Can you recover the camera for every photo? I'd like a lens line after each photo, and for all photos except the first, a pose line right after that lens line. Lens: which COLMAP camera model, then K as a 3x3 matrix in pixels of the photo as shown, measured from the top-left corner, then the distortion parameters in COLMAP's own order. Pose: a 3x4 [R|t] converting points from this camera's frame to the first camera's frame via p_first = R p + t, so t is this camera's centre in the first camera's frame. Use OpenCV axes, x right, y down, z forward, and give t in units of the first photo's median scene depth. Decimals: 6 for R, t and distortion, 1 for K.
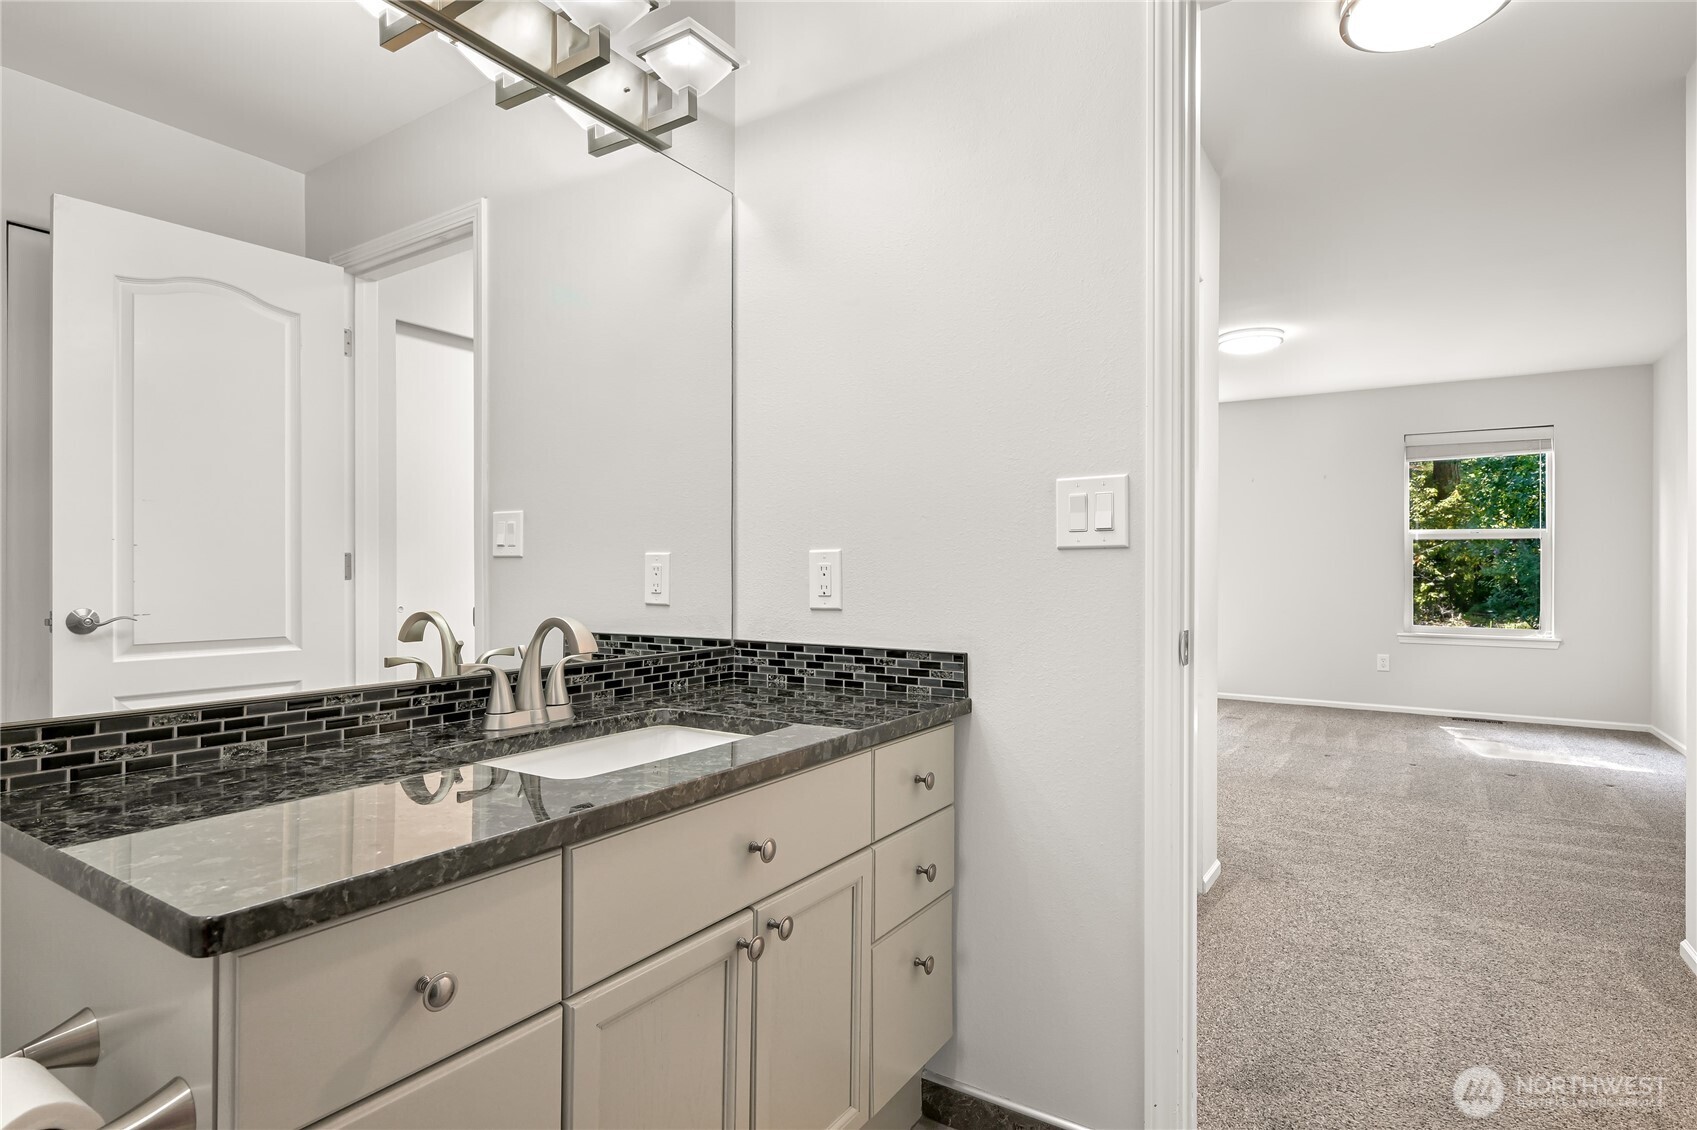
lens RADIAL K [[873.3, 0, 848.5], [0, 873.3, 565.0], [0, 0, 1]] dist [0.041525, 0.000060]
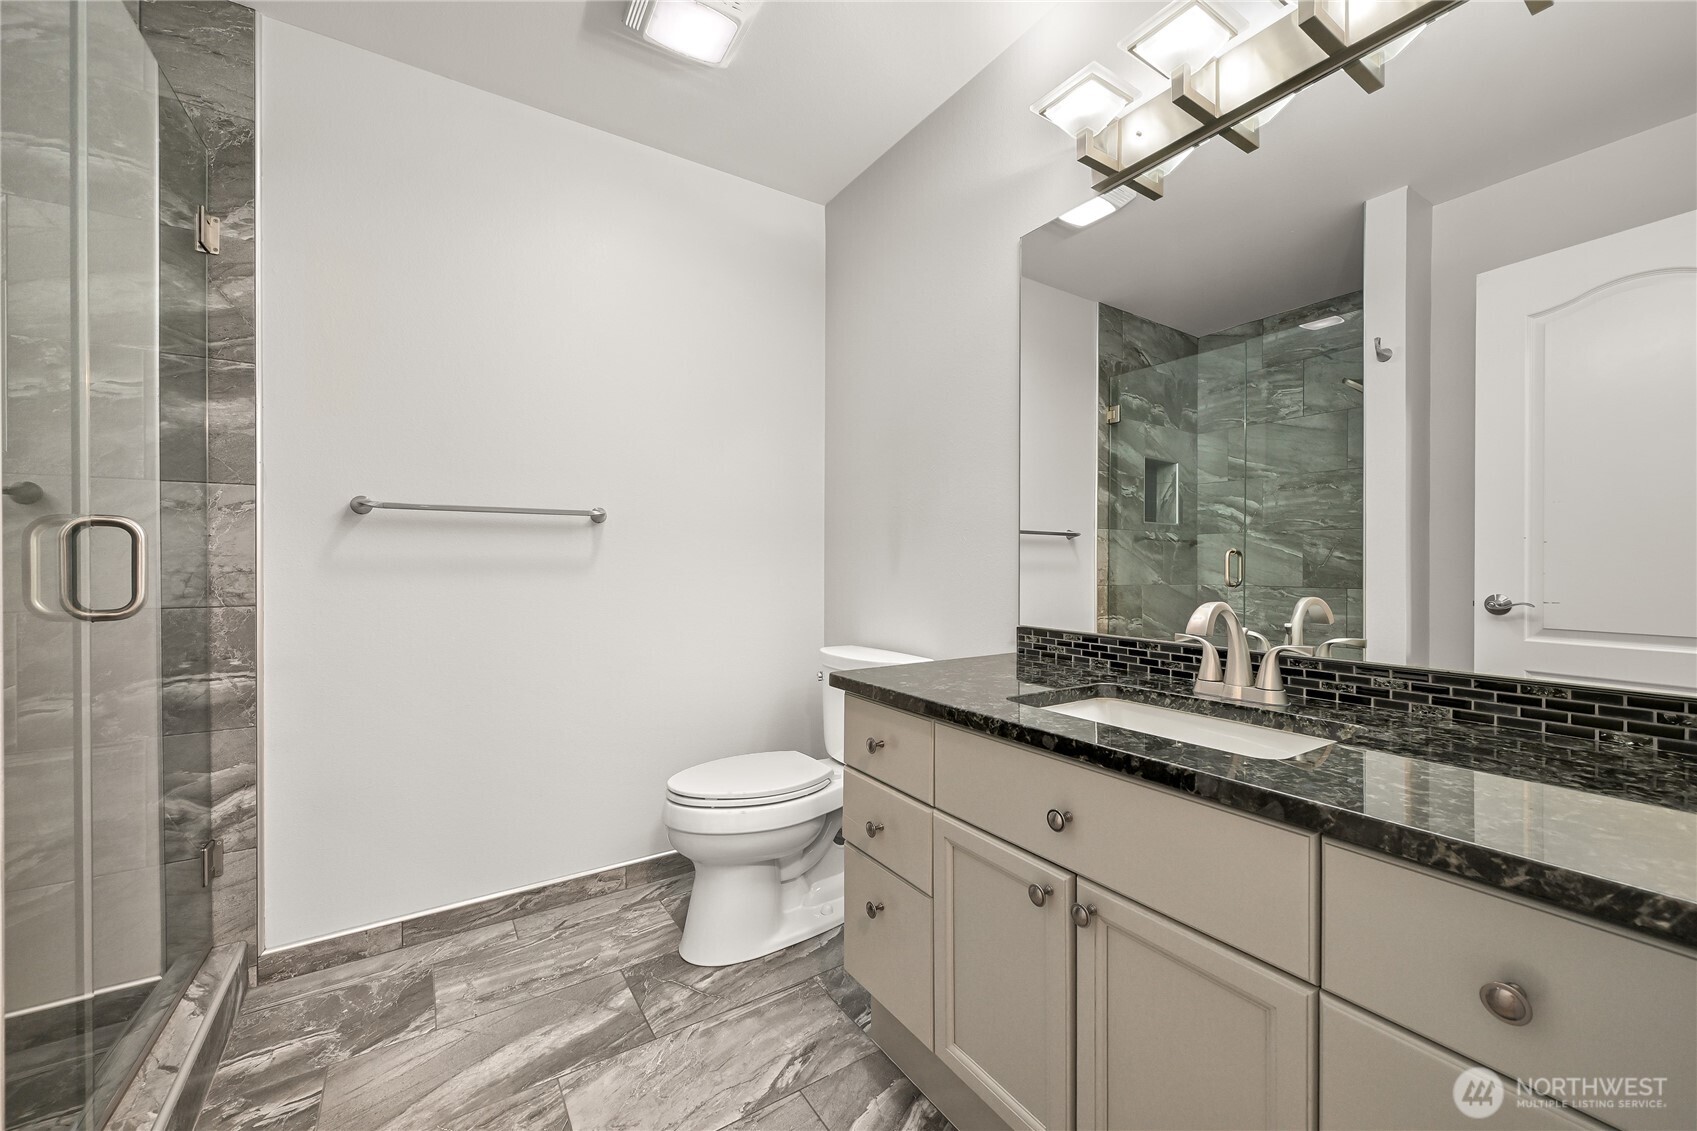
lens RADIAL K [[664.6, 0, 858.2], [0, 664.6, 567.6], [0, 0, 1]] dist [0.001983, -0.000023]
pose [[-0.388710, 0.004090, -0.921351, 0.626767], [0.009596, 0.999954, 0.000390, 0.010082], [0.921310, -0.008690, -0.388732, 0.914645]]
